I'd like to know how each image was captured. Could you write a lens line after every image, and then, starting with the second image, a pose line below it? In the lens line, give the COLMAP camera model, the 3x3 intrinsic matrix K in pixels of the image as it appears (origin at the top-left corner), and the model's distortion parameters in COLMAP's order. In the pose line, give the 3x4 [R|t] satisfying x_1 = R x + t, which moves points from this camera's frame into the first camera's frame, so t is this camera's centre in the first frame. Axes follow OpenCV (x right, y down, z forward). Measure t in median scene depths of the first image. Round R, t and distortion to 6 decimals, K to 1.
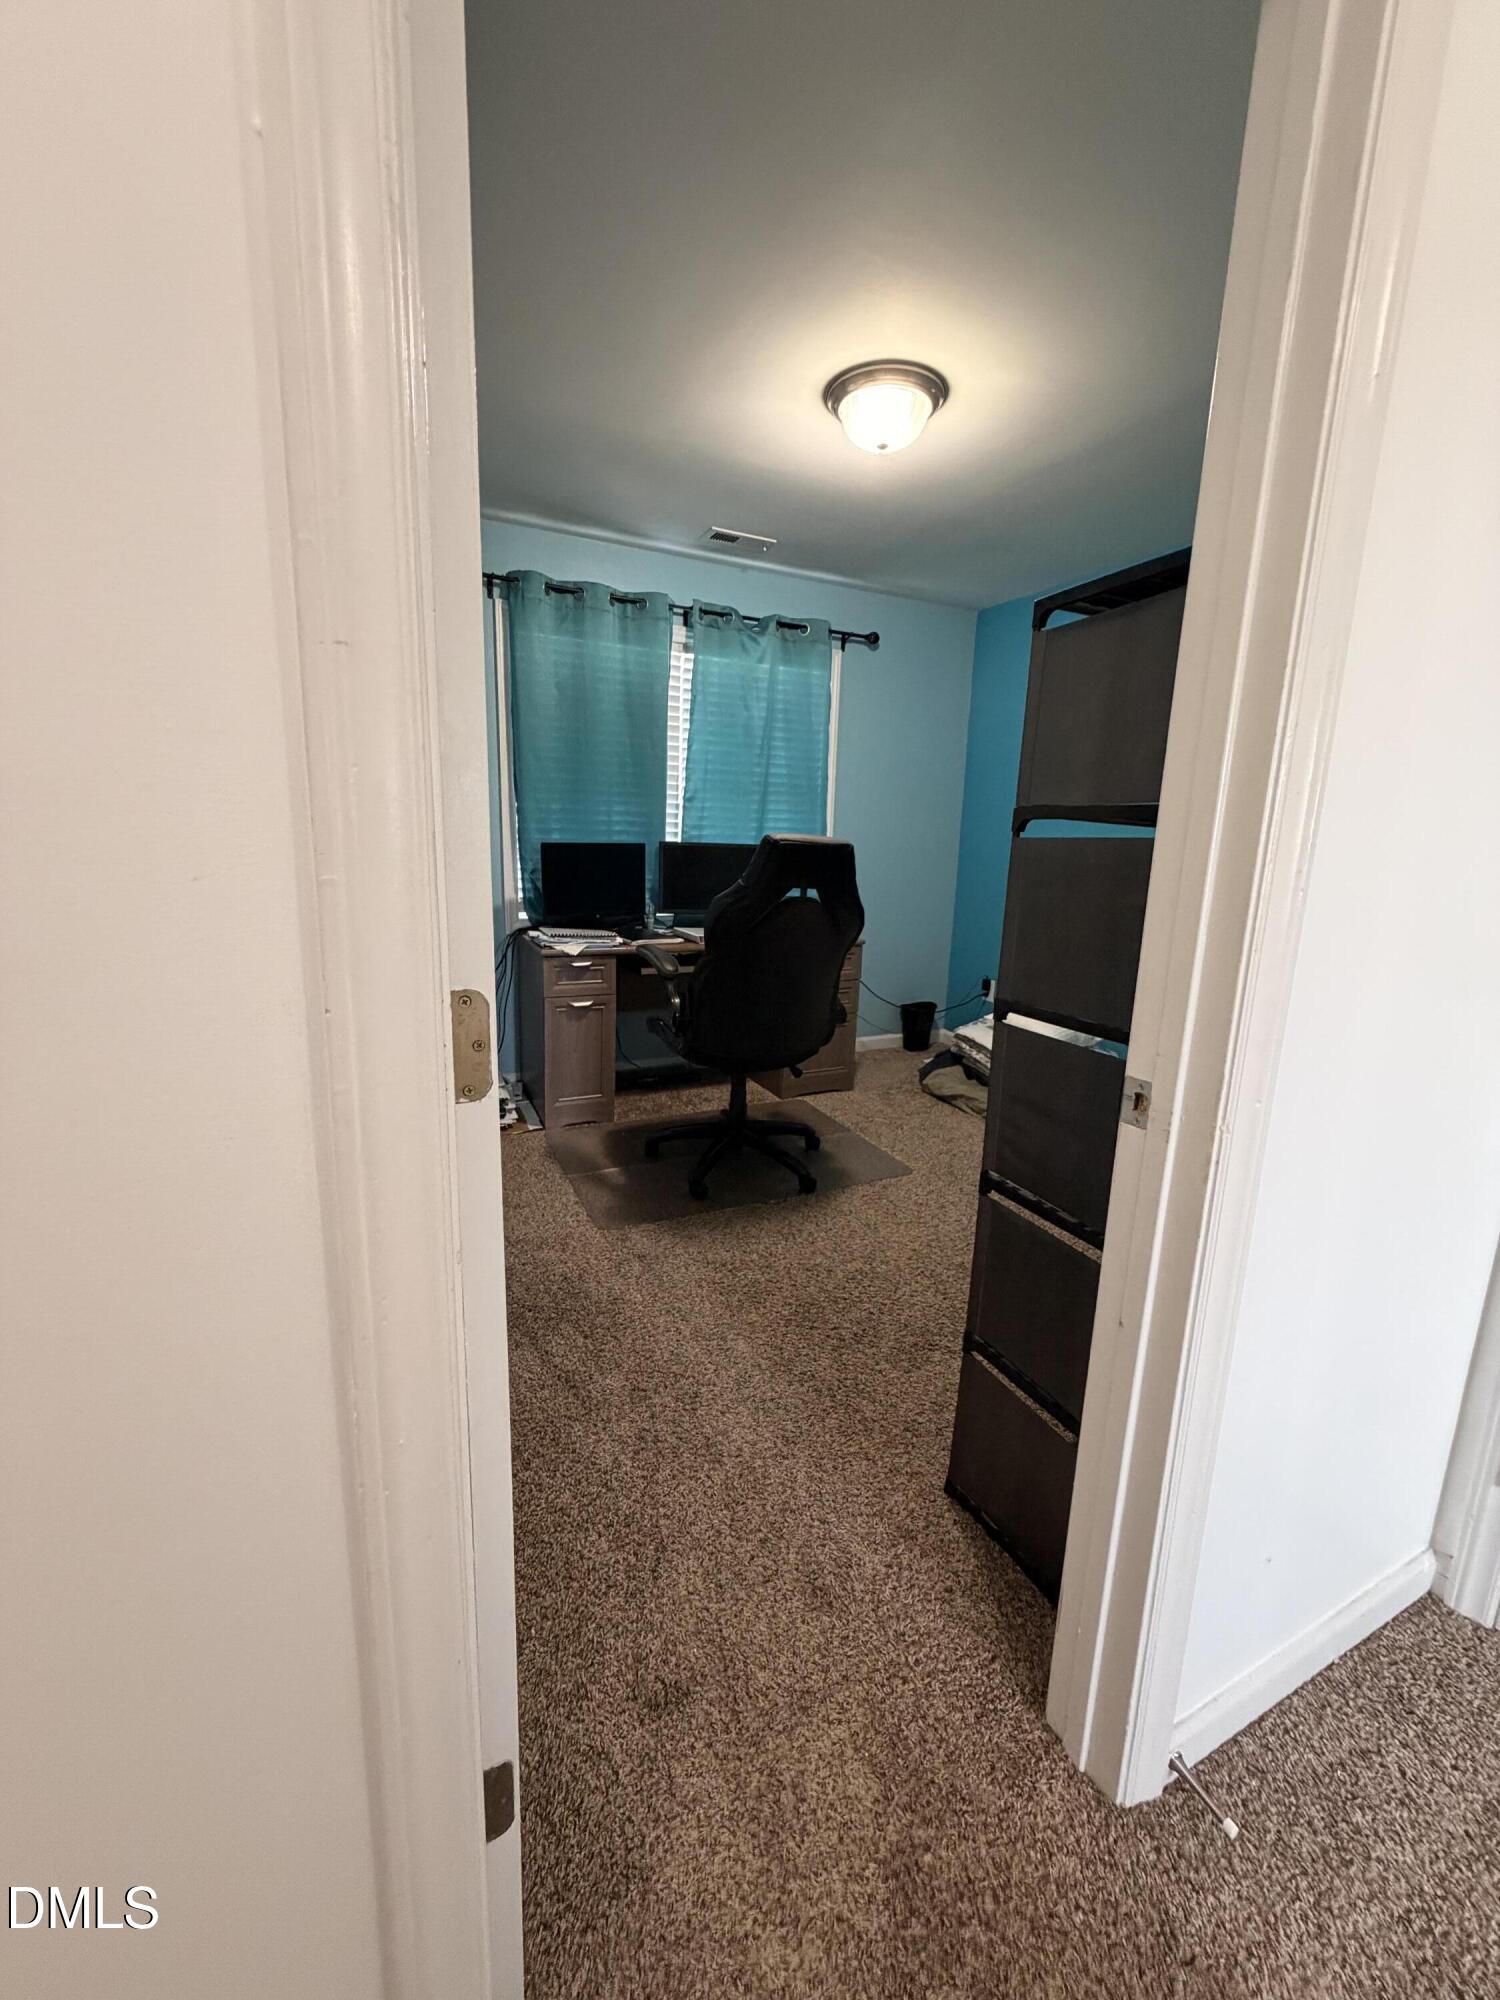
lens RADIAL K [[792.4, 0, 747.6], [0, 792.4, 995.4], [0, 0, 1]] dist [-0.003307, 0.000712]
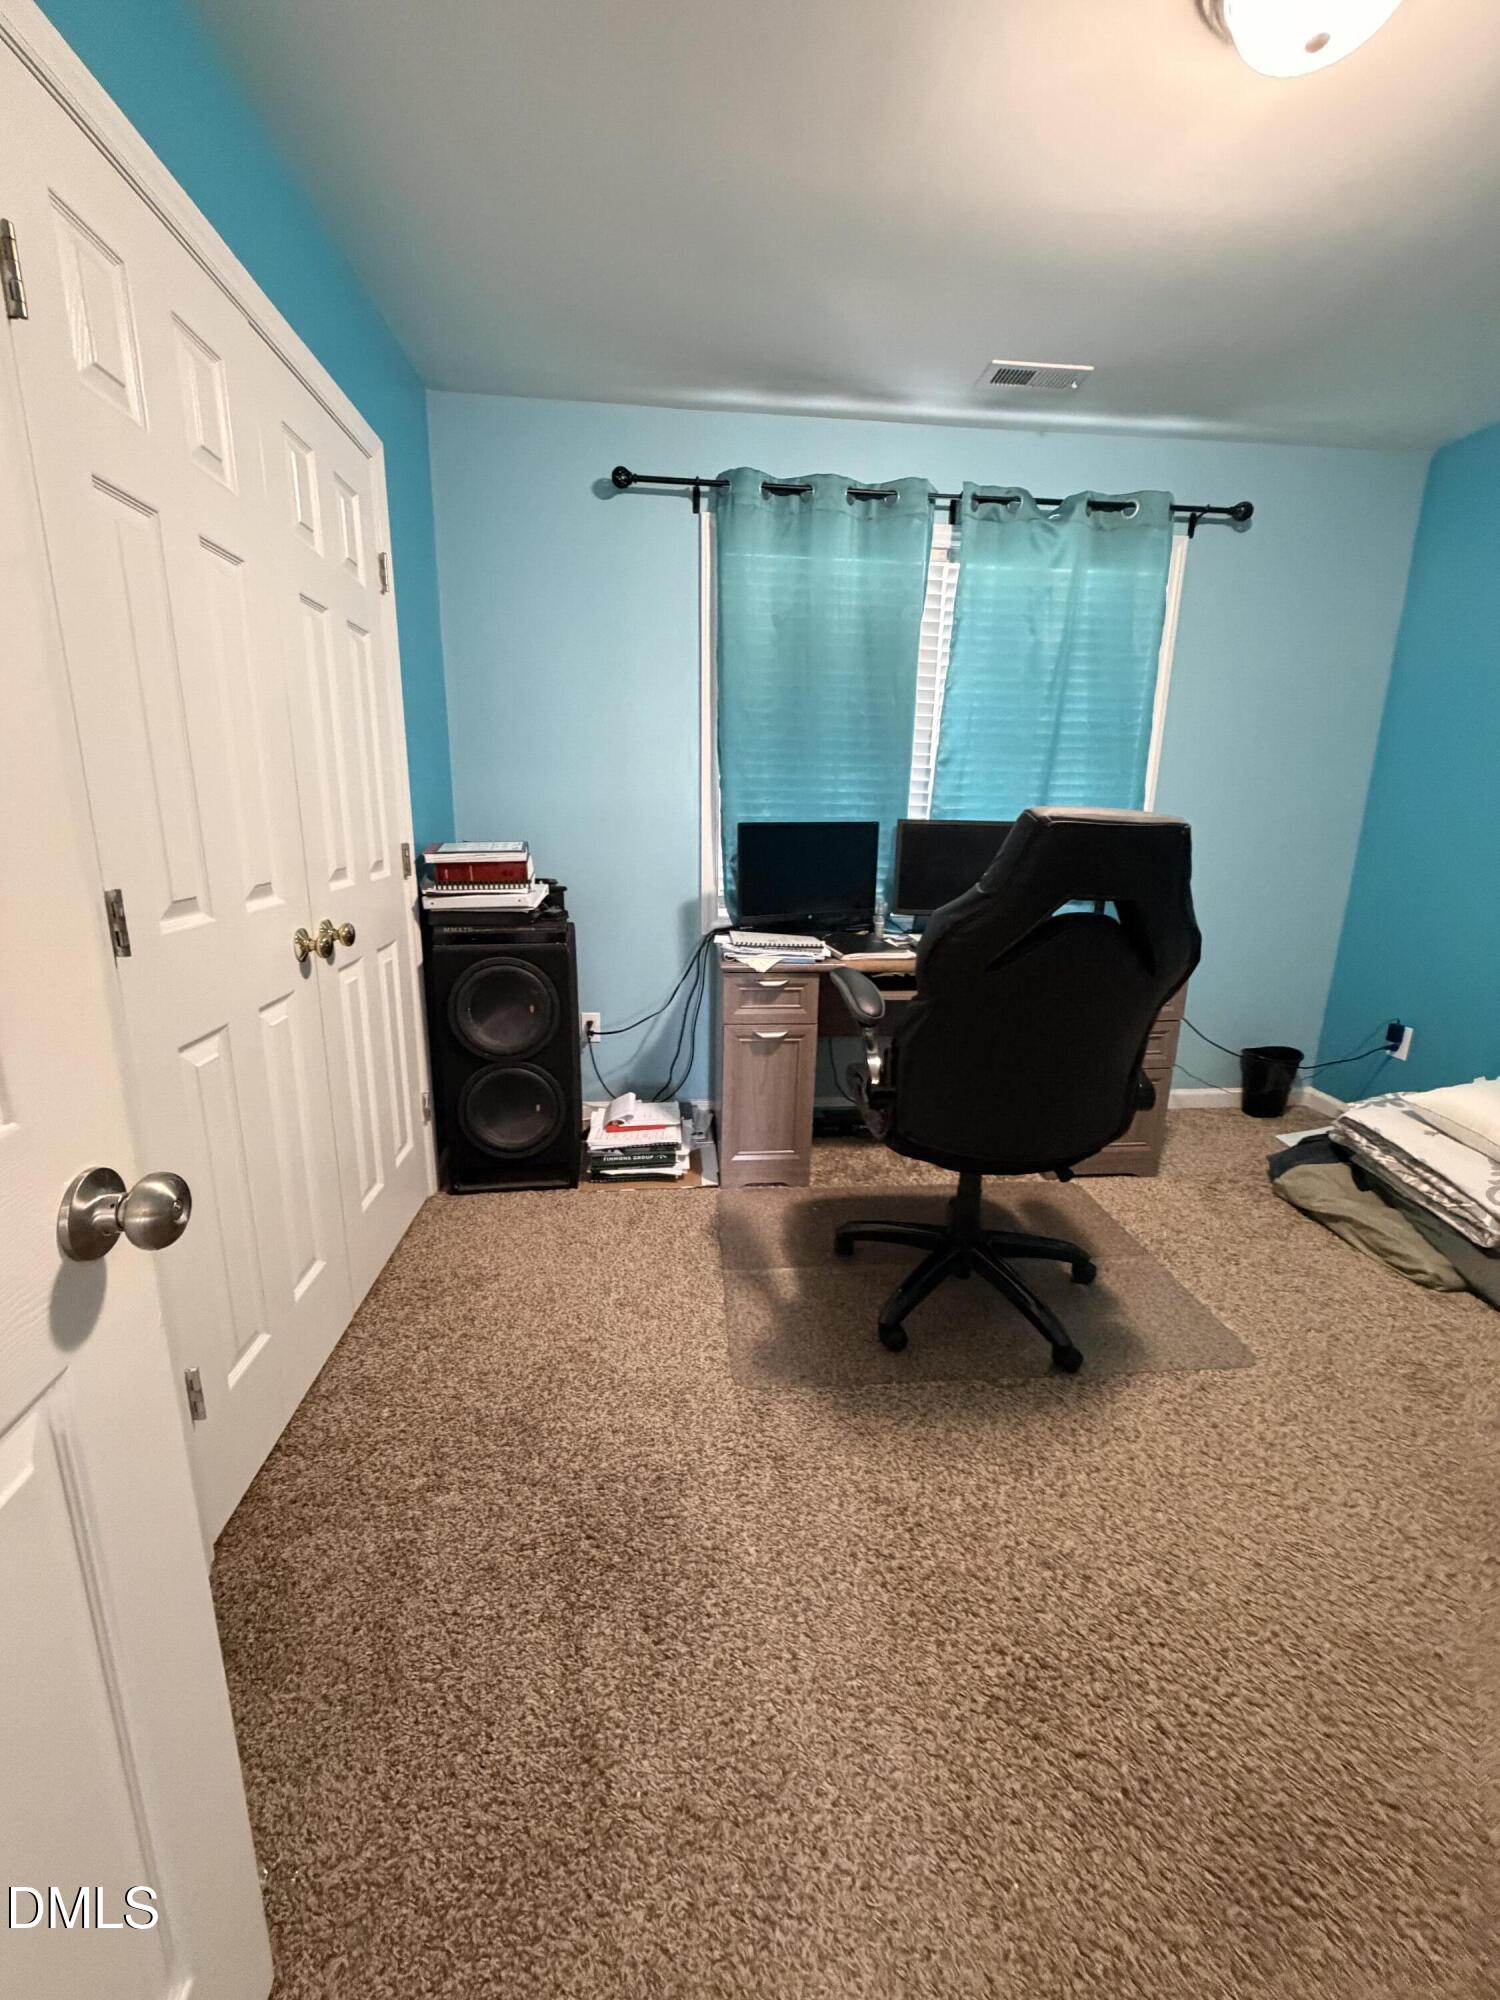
lens RADIAL K [[792.4, 0, 748.8], [0, 792.4, 995.1], [0, 0, 1]] dist [-0.003307, 0.000712]
pose [[0.936662, 0.066979, -0.343769, 0.027633], [-0.057074, 0.997613, 0.038862, -0.050472], [0.345552, -0.016780, 0.938250, 0.249433]]
